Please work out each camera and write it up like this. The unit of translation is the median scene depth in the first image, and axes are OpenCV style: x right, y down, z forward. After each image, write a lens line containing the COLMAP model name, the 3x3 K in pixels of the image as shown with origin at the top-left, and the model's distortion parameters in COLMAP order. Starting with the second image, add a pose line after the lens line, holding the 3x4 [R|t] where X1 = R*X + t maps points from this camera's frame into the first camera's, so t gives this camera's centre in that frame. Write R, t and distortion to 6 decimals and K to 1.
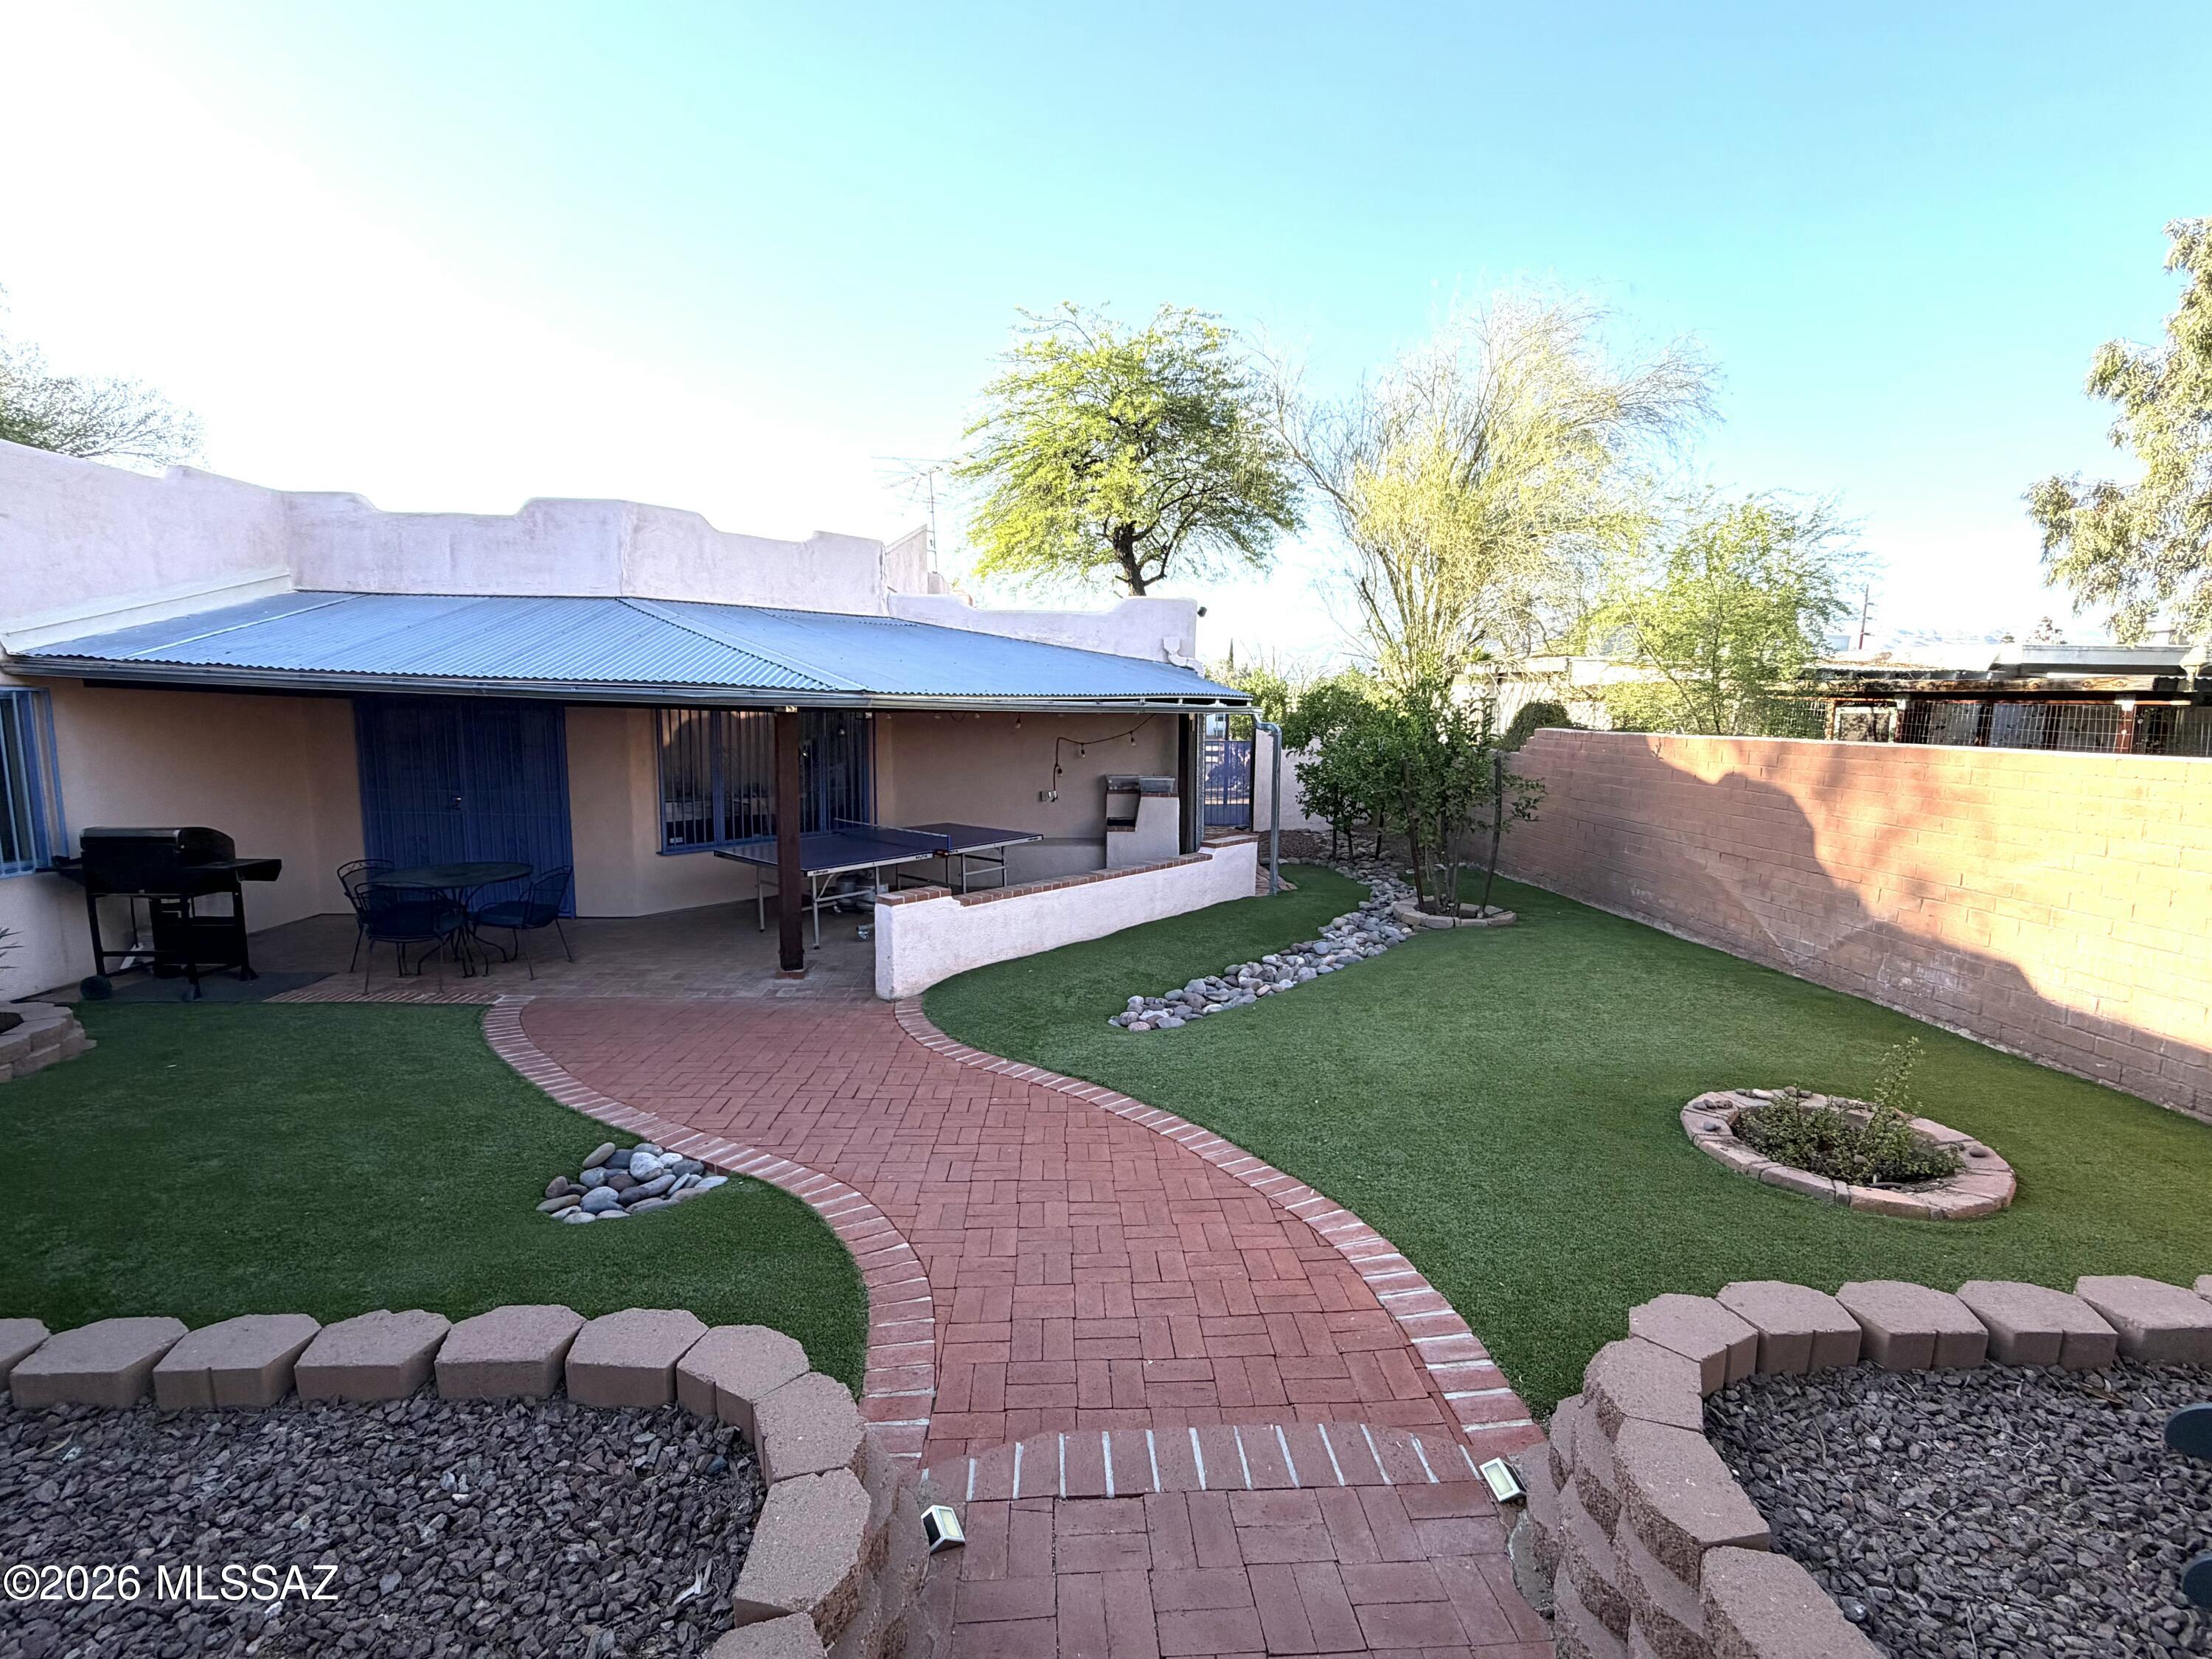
lens RADIAL K [[984.1, 0, 1106.0], [0, 984.1, 829.5], [0, 0, 1]] dist [-0.001949, -0.000446]
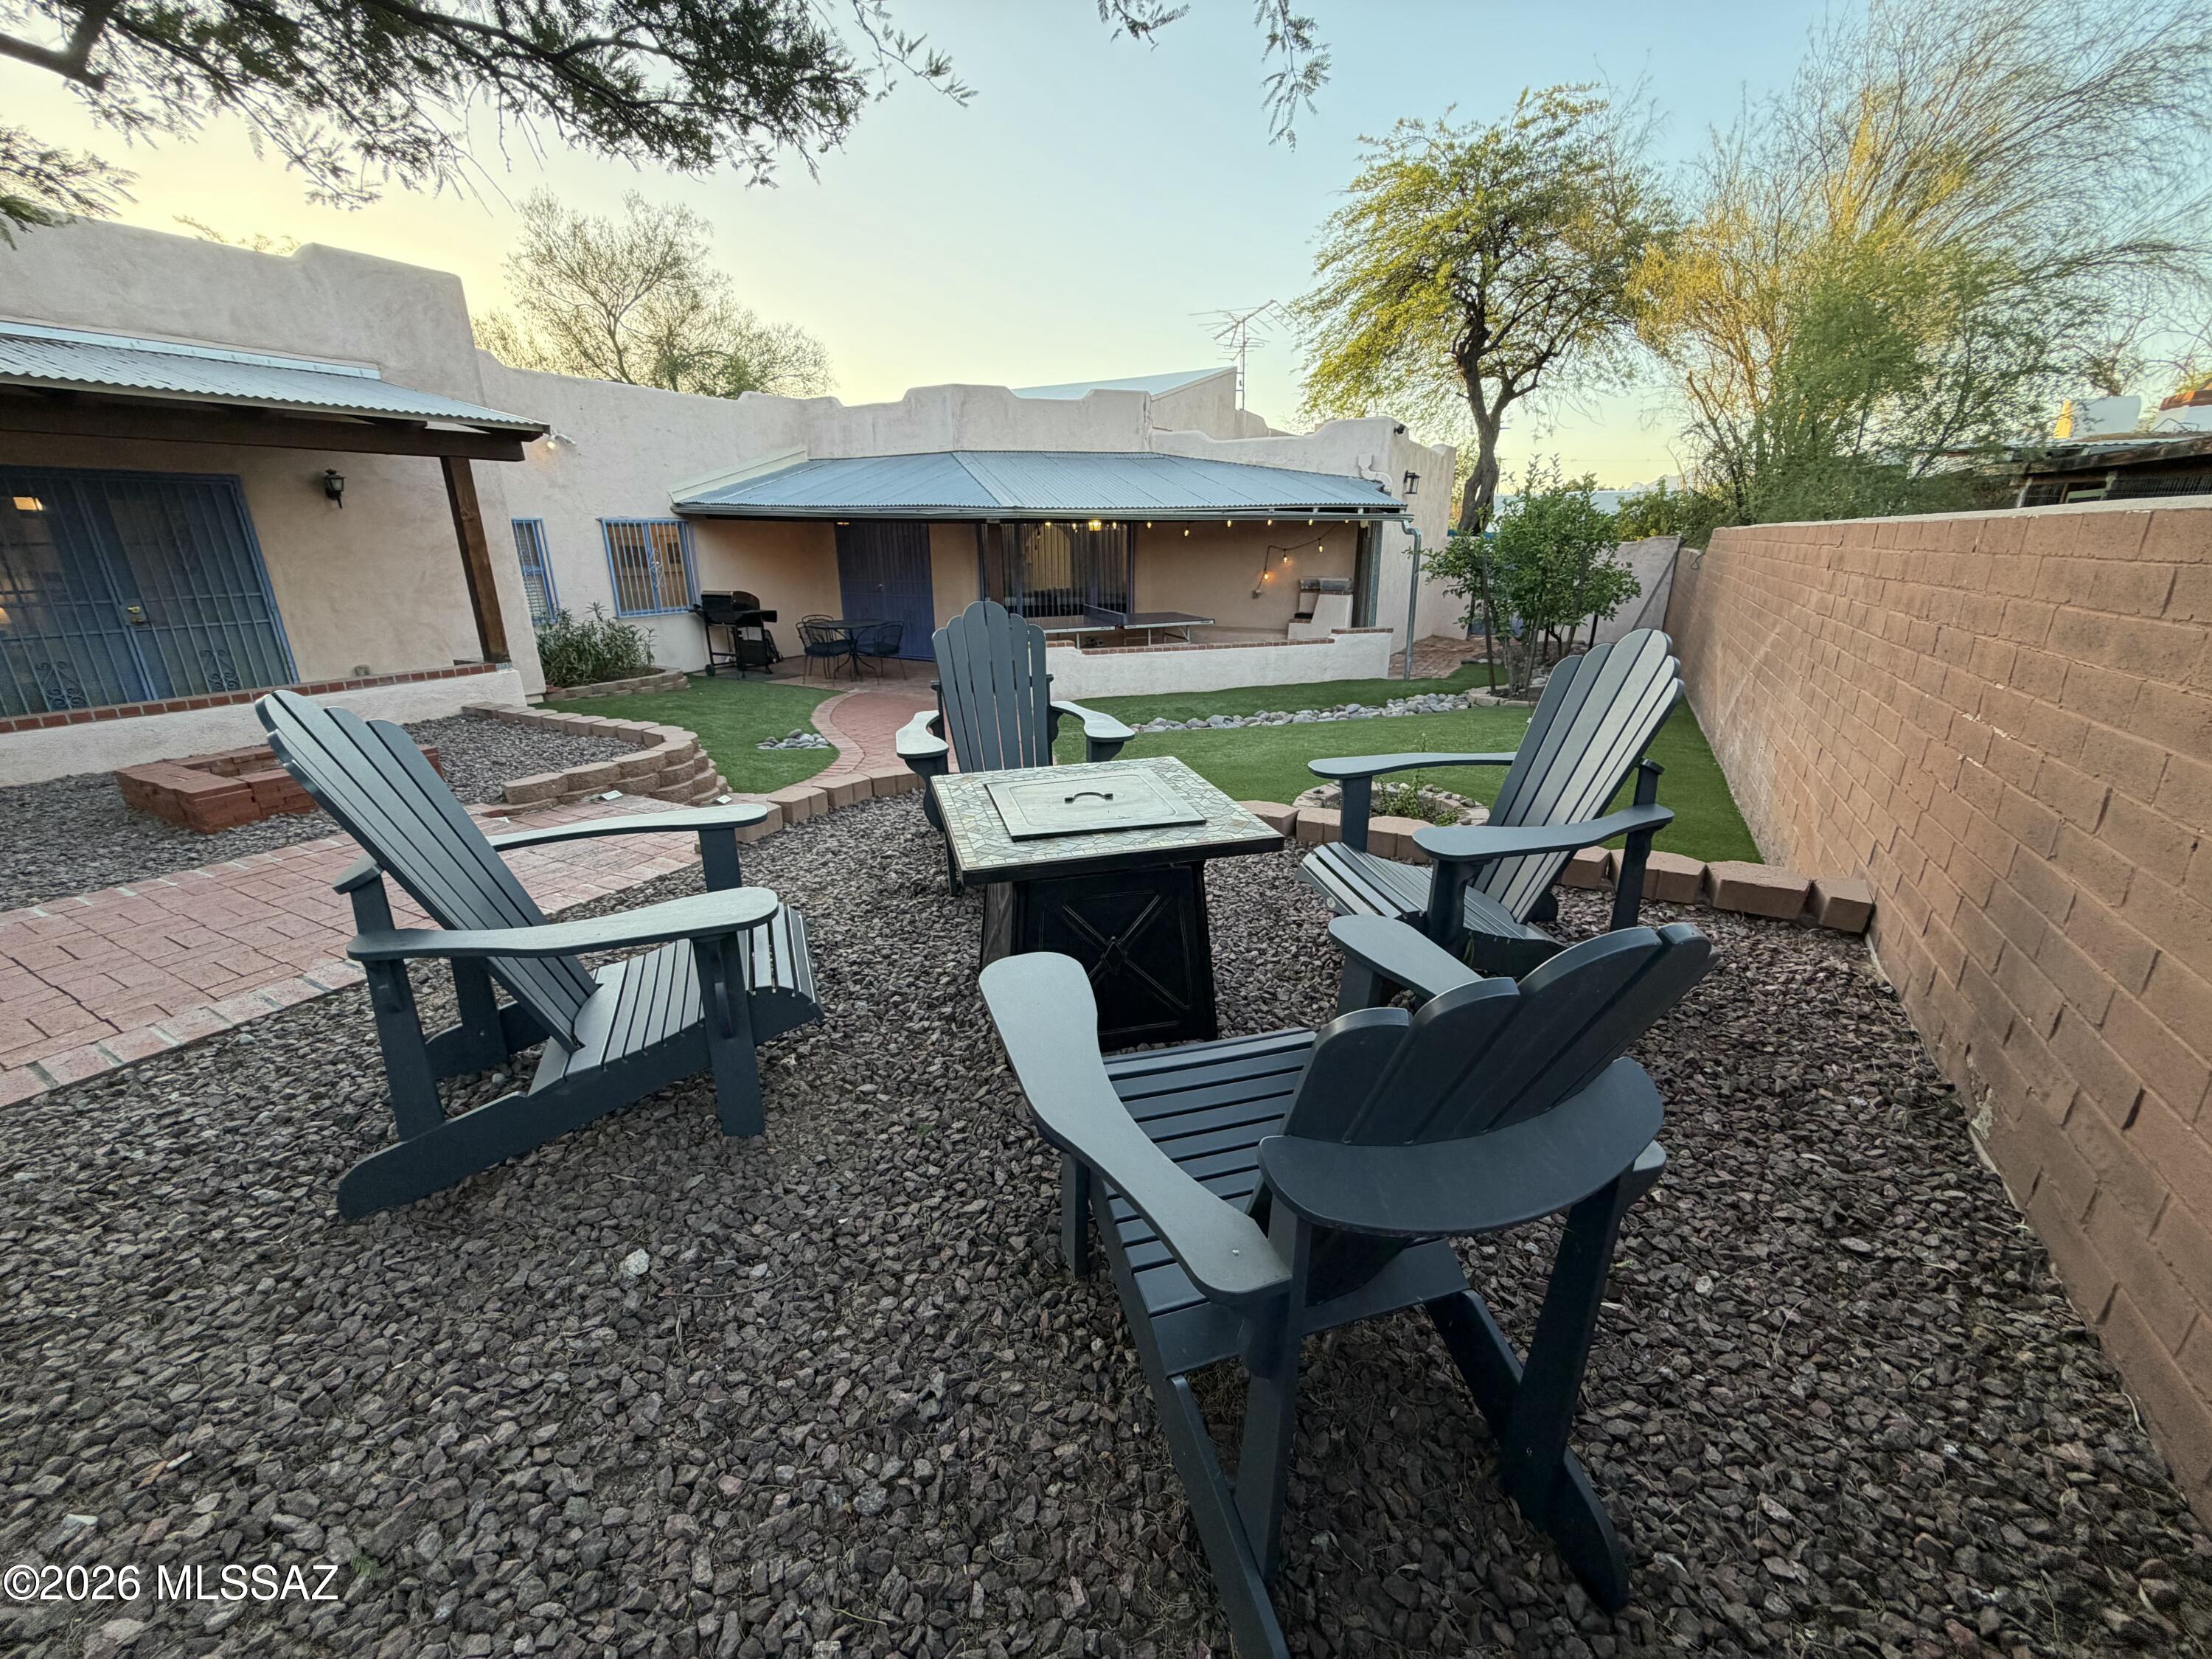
lens RADIAL K [[906.1, 0, 1106.0], [0, 906.1, 829.5], [0, 0, 1]] dist [0.001182, 0.000043]
pose [[0.849894, 0.145145, -0.506570, 0.426323], [-0.048190, 0.978698, 0.199571, 0.041273], [0.524746, -0.145203, 0.838784, -0.132633]]
